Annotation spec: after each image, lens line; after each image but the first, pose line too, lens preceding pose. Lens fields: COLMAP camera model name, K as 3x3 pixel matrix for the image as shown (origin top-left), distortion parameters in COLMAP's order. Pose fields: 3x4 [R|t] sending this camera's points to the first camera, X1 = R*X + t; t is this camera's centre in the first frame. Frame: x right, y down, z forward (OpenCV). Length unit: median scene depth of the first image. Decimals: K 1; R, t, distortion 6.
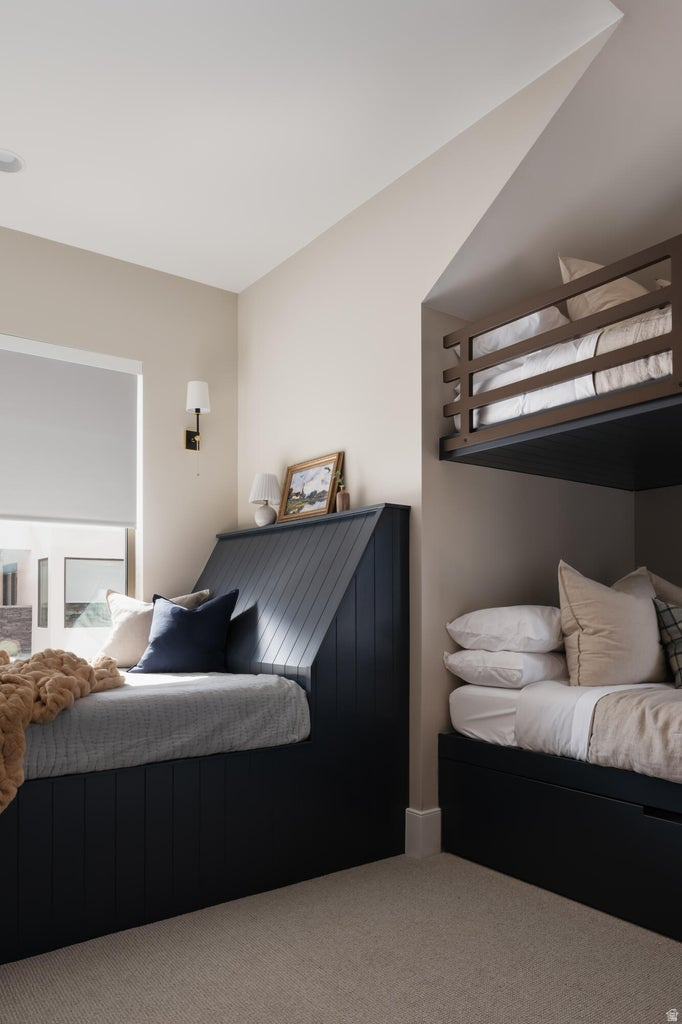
lens RADIAL K [[690.4, 0, 335.2], [0, 690.4, 604.5], [0, 0, 1]] dist [-0.002991, 0.001674]
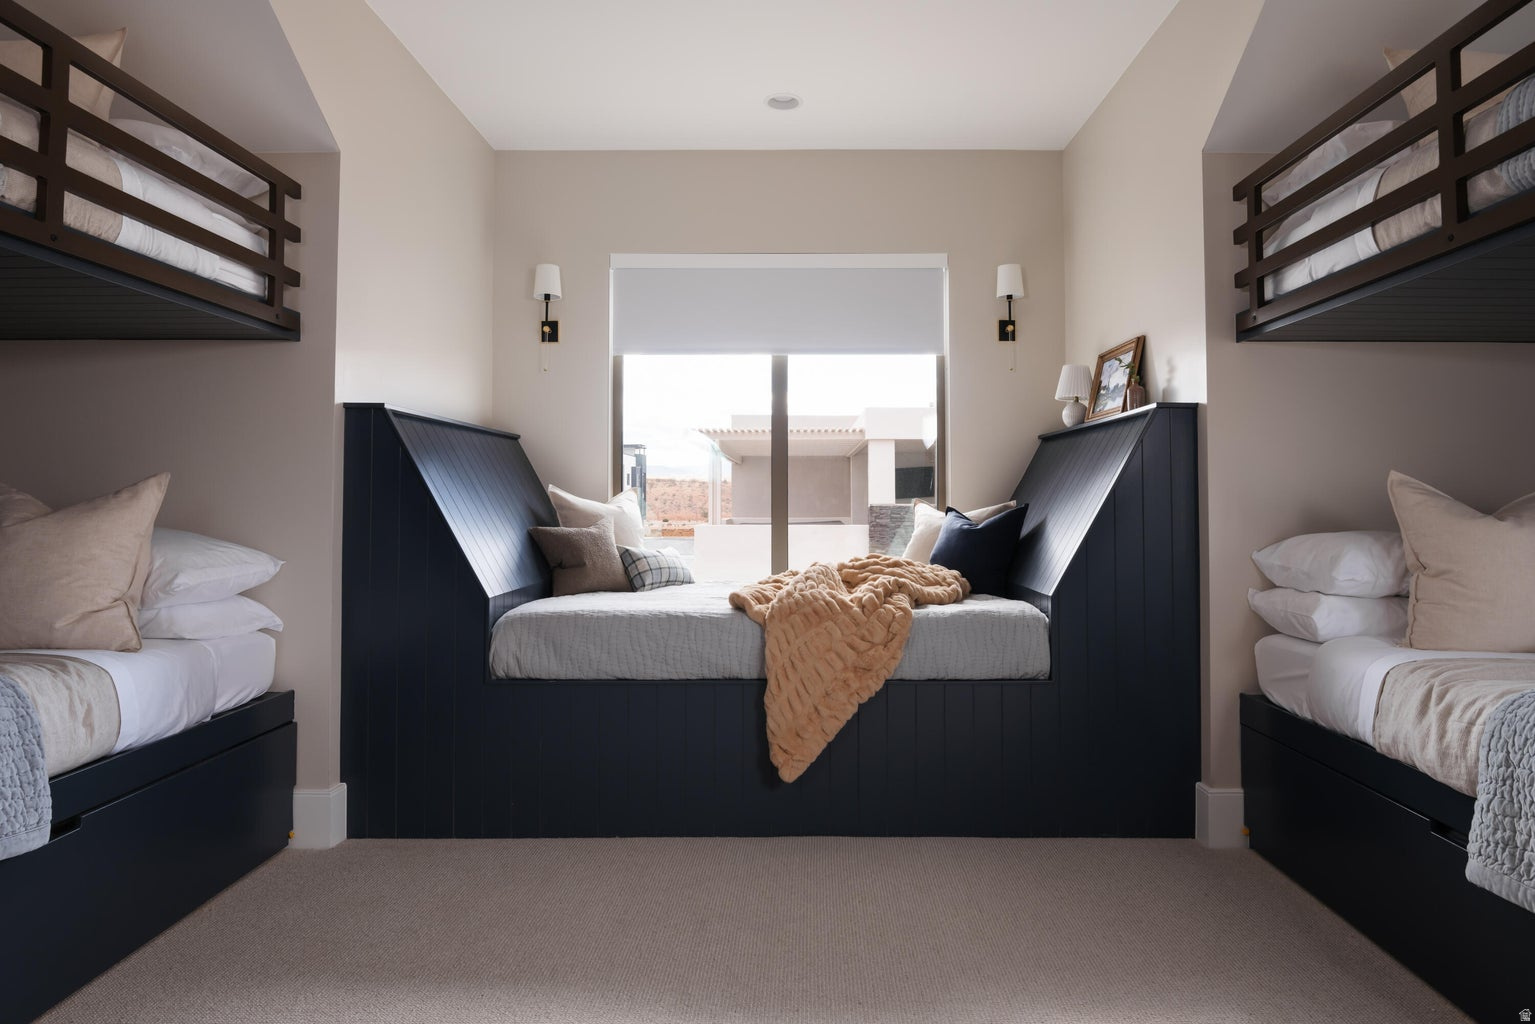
lens RADIAL K [[898.1, 0, 768.0], [0, 898.1, 506.9], [0, 0, 1]] dist [-0.002084, -0.009323]
pose [[0.787594, 0.004491, -0.616178, 0.379958], [0.001576, 0.999955, 0.009302, -0.035741], [0.616192, -0.008297, 0.787552, -0.130881]]
